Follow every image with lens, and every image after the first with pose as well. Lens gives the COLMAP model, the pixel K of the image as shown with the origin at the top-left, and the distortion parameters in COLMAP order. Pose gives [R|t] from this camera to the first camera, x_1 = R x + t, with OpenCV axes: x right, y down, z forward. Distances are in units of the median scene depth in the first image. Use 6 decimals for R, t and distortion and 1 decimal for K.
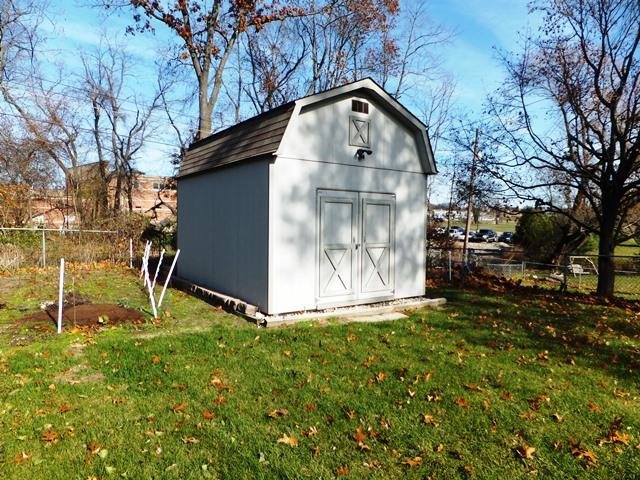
lens RADIAL K [[428.1, 0, 320.0], [0, 428.1, 240.7], [0, 0, 1]] dist [-0.035850, 0.020634]
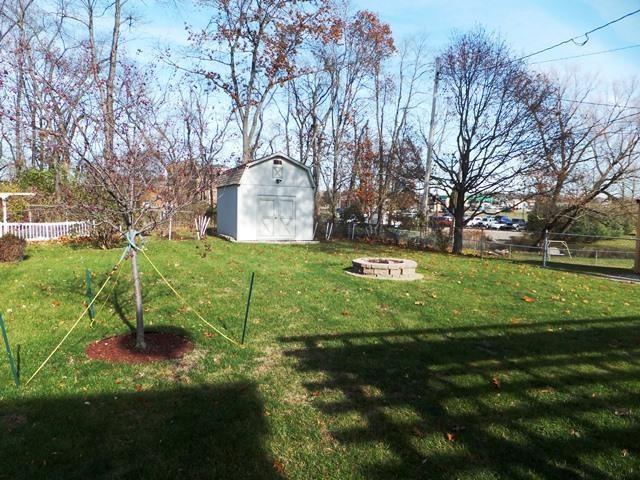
lens RADIAL K [[428.1, 0, 320.1], [0, 428.1, 239.3], [0, 0, 1]] dist [-0.035850, 0.020634]
pose [[0.981479, 0.027743, -0.189552, 0.811003], [-0.023004, 0.999367, 0.027155, 0.066243], [0.190185, -0.022292, 0.981495, -1.409877]]
